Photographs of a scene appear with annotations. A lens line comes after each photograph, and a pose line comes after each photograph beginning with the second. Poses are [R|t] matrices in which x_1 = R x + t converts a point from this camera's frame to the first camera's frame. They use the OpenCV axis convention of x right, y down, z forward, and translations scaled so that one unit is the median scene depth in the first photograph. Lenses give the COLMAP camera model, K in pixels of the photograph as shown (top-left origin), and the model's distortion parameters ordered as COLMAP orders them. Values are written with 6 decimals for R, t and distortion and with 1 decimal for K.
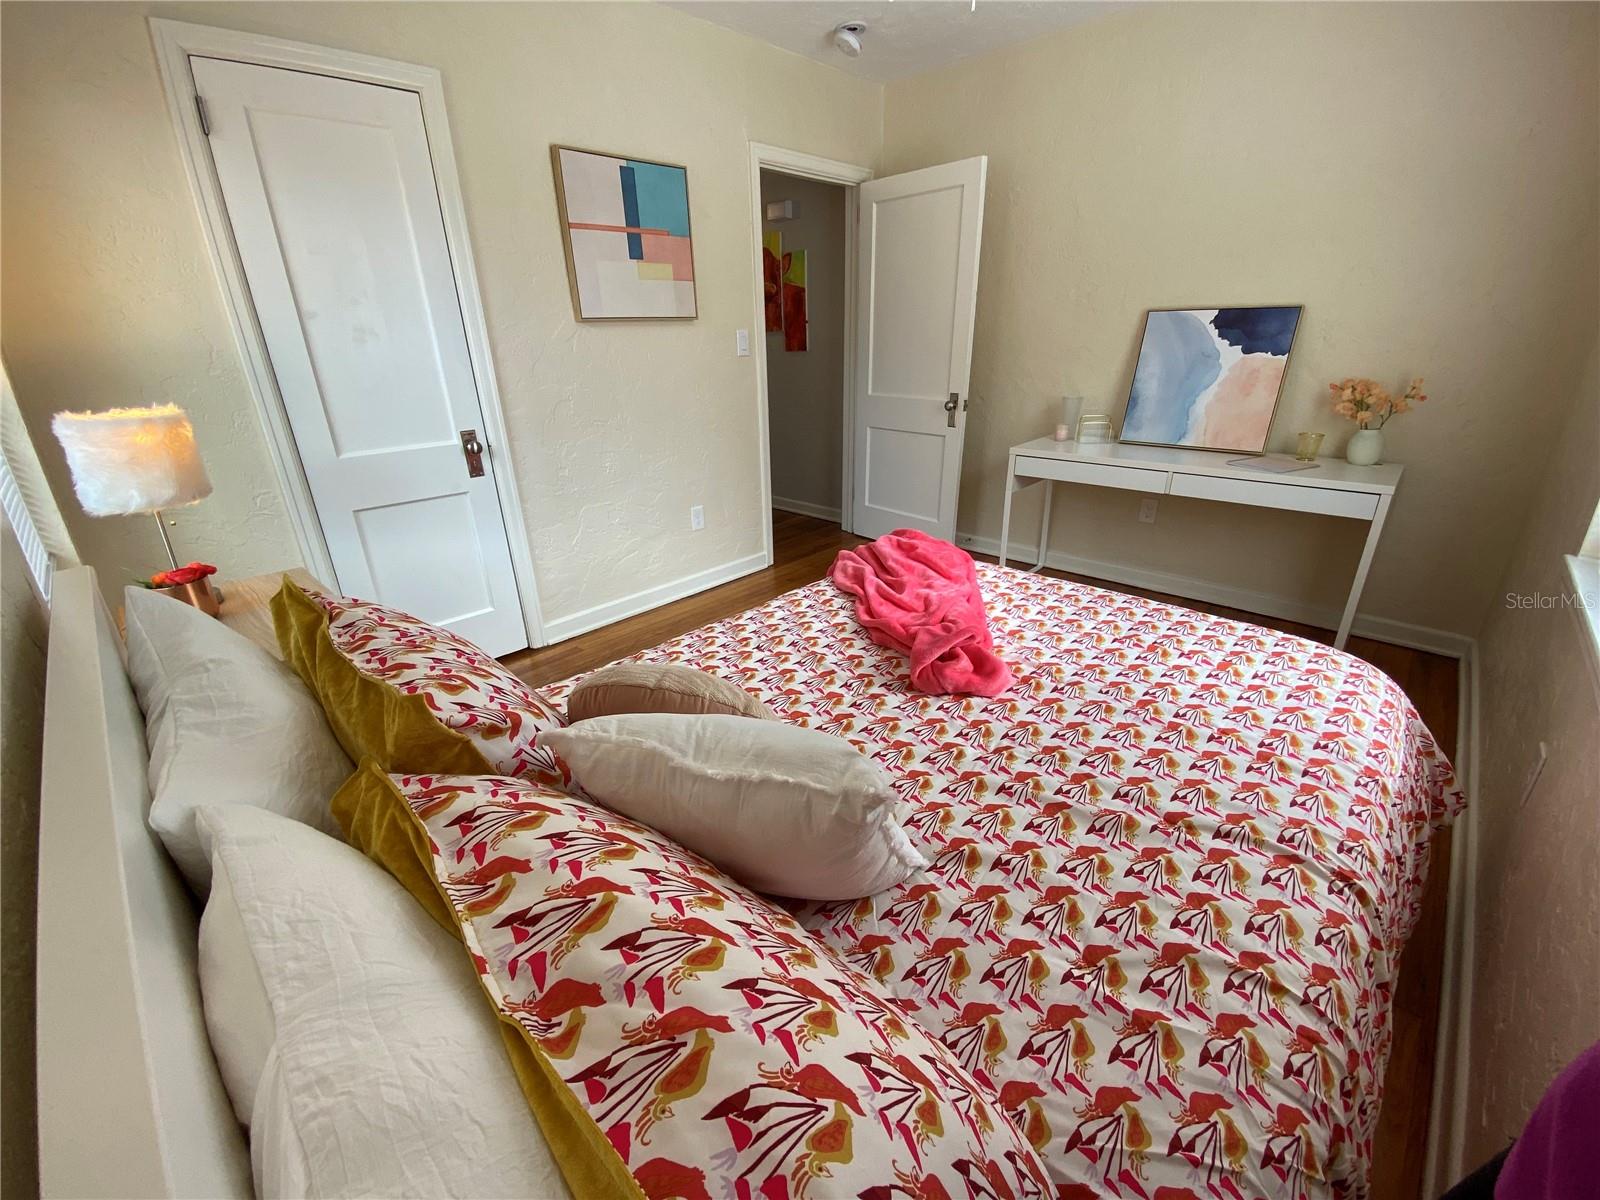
lens RADIAL K [[647.8, 0, 806.0], [0, 647.8, 601.4], [0, 0, 1]] dist [-0.016096, -0.000268]
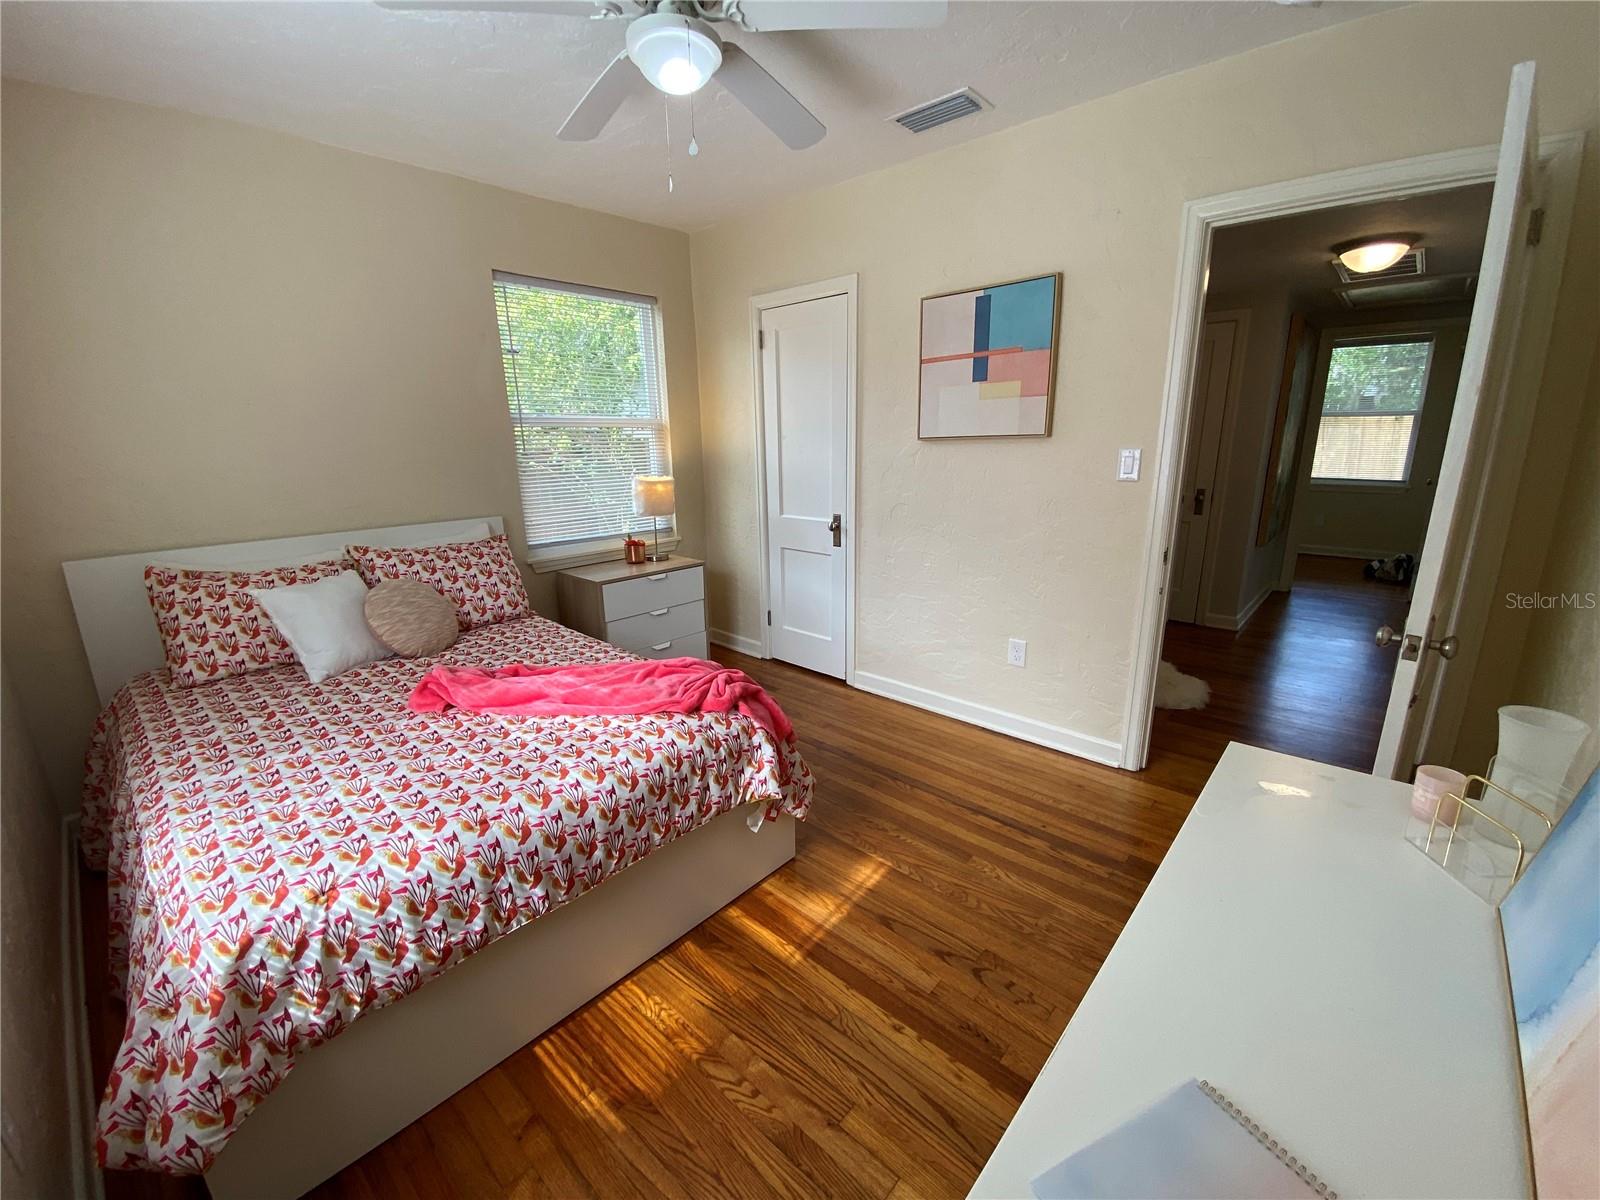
lens RADIAL K [[647.8, 0, 806.0], [0, 647.8, 601.4], [0, 0, 1]] dist [-0.016096, -0.000268]
pose [[0.042345, 0.275524, -0.960361, 0.827714], [-0.356747, 0.902028, 0.243059, -0.388197], [0.933241, 0.332314, 0.136489, 0.759933]]
